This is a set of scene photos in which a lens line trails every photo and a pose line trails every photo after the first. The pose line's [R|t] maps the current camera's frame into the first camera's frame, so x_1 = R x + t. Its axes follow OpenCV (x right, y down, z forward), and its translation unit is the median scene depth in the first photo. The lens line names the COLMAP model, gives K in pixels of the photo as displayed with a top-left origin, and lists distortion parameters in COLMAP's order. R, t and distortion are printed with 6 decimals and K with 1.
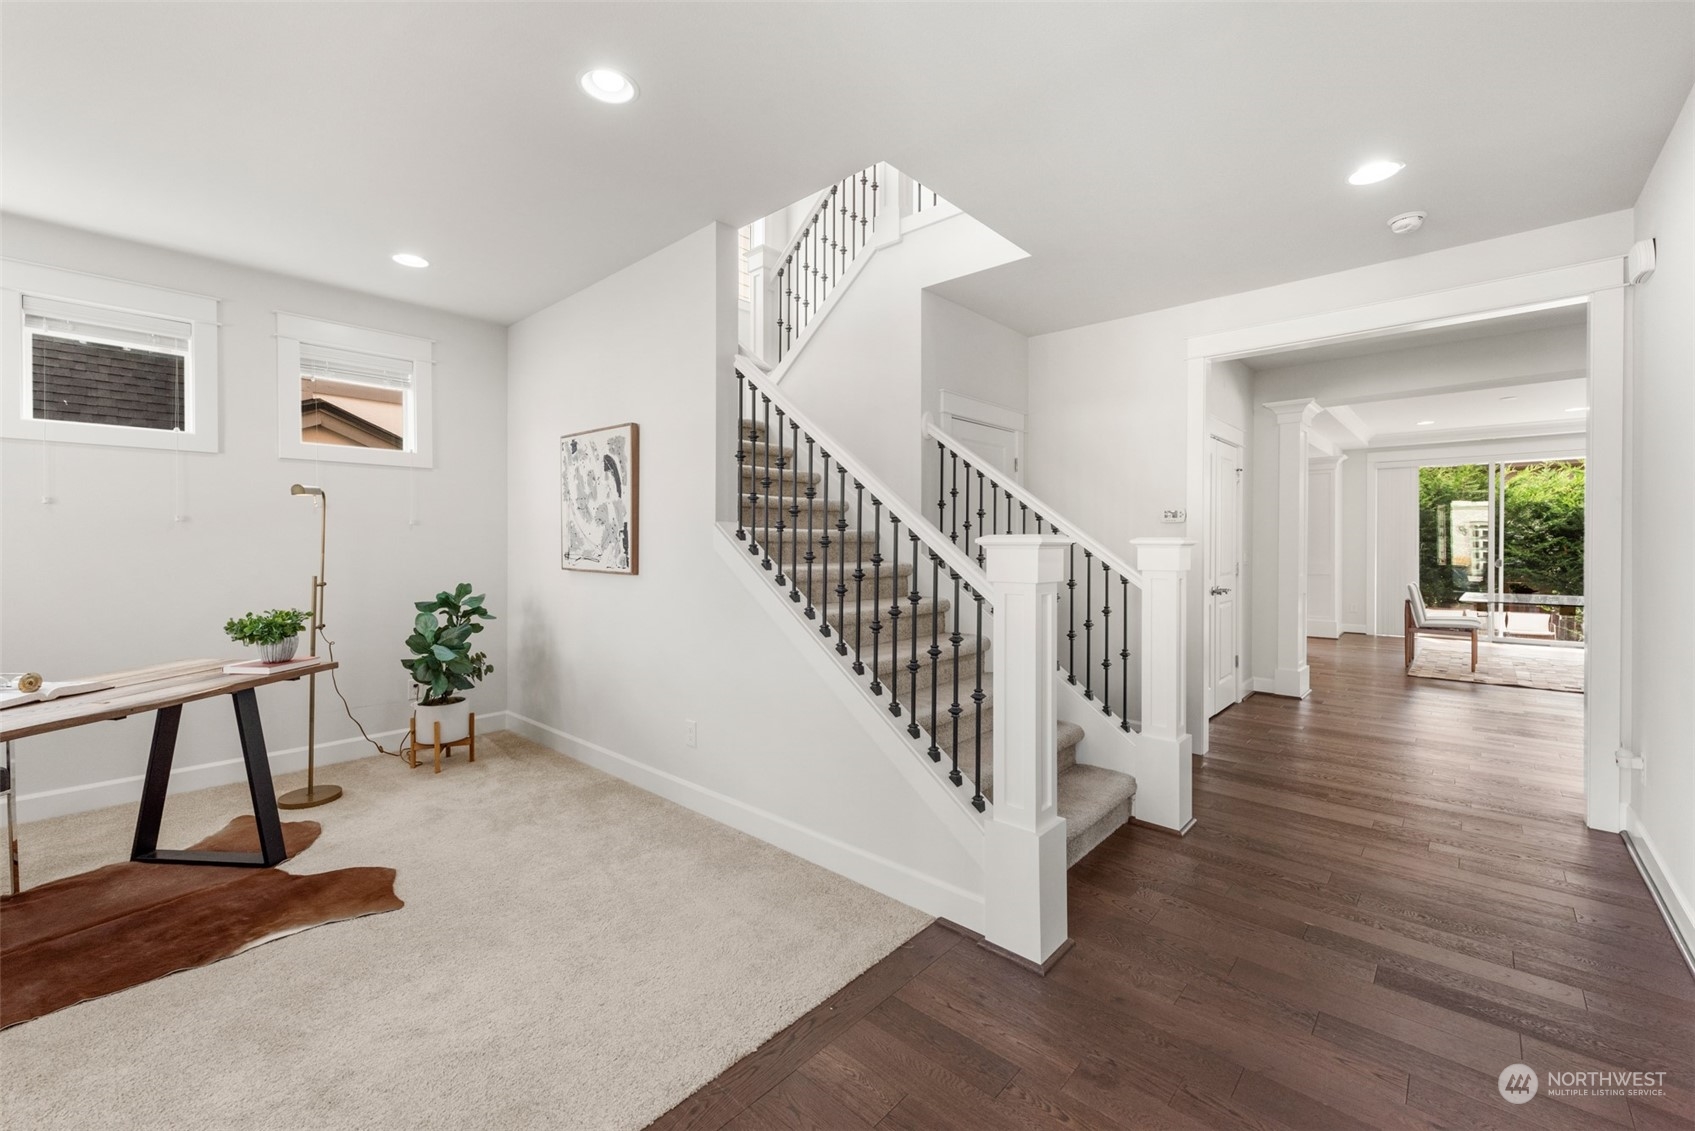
lens RADIAL K [[686.4, 0, 852.9], [0, 686.4, 553.0], [0, 0, 1]] dist [0.002936, -0.000231]
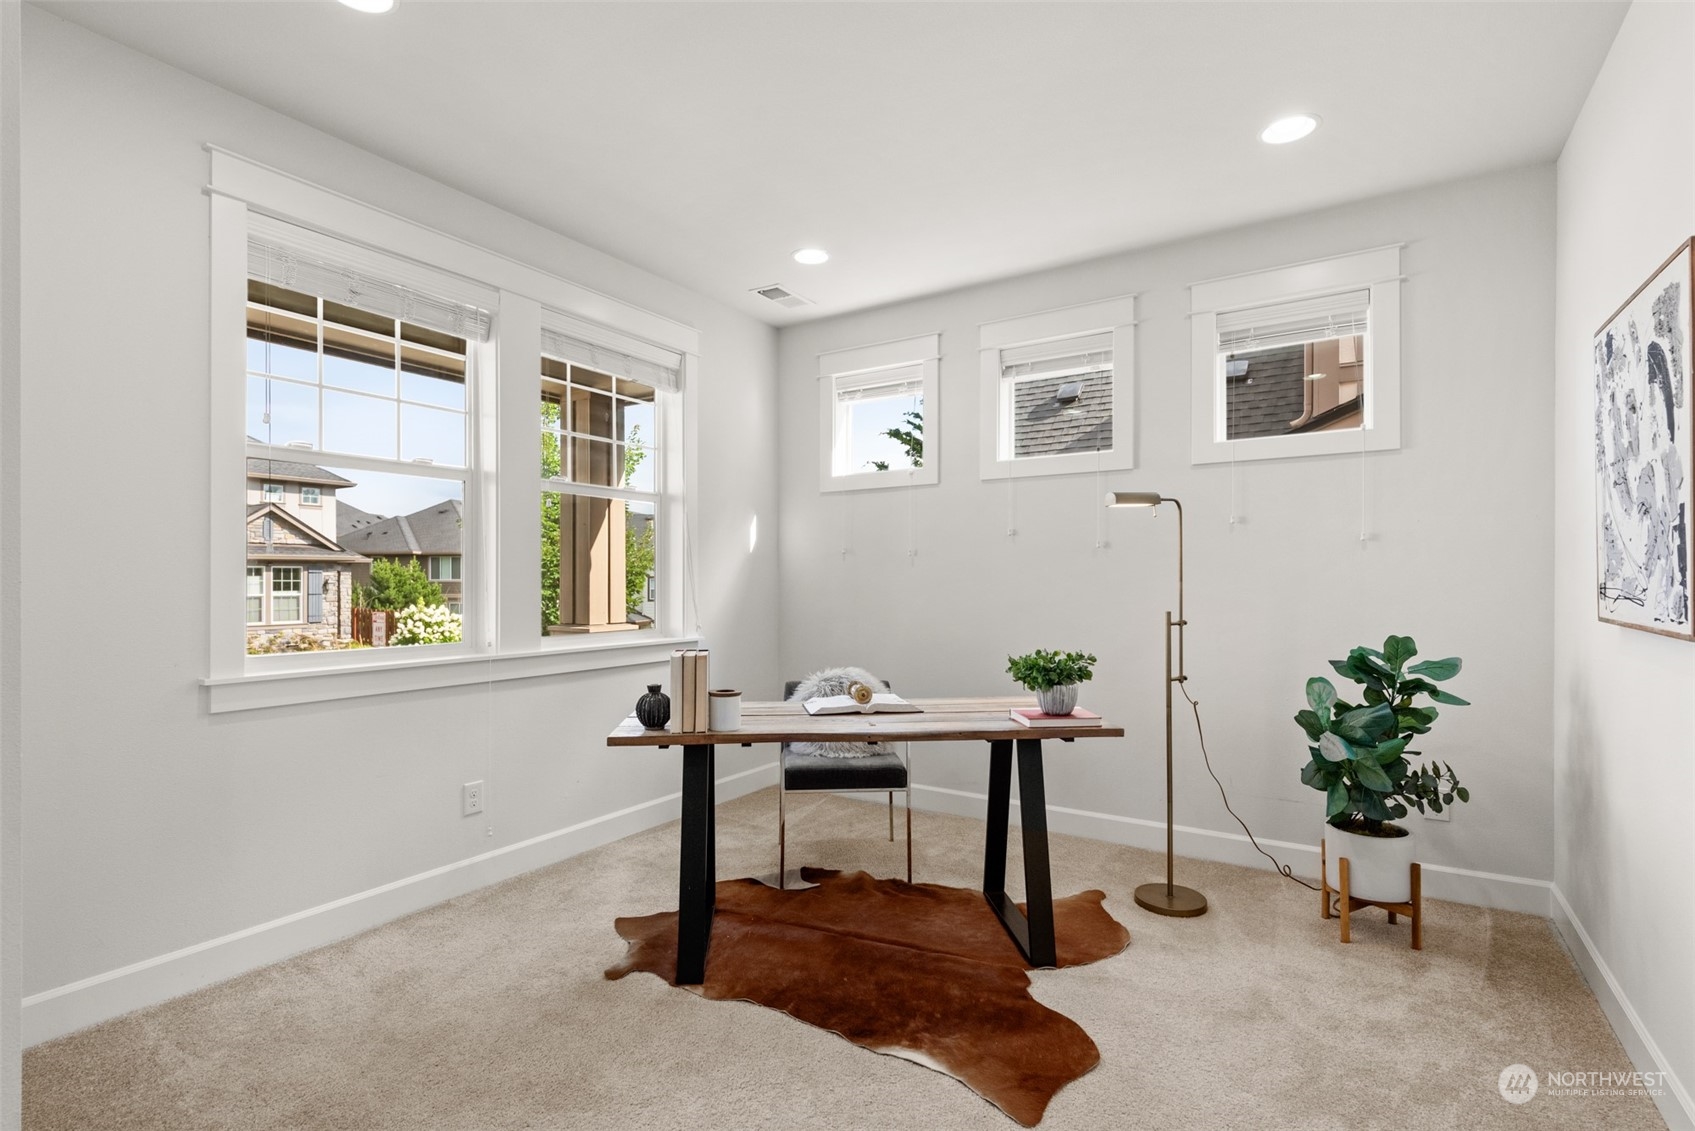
lens RADIAL K [[811.6, 0, 842.3], [0, 811.6, 578.3], [0, 0, 1]] dist [0.013114, -0.001518]
pose [[0.155702, -0.002652, -0.987800, 0.048875], [-0.012700, 0.999908, -0.004687, 0.005192], [0.987722, 0.013275, 0.155654, 0.466492]]
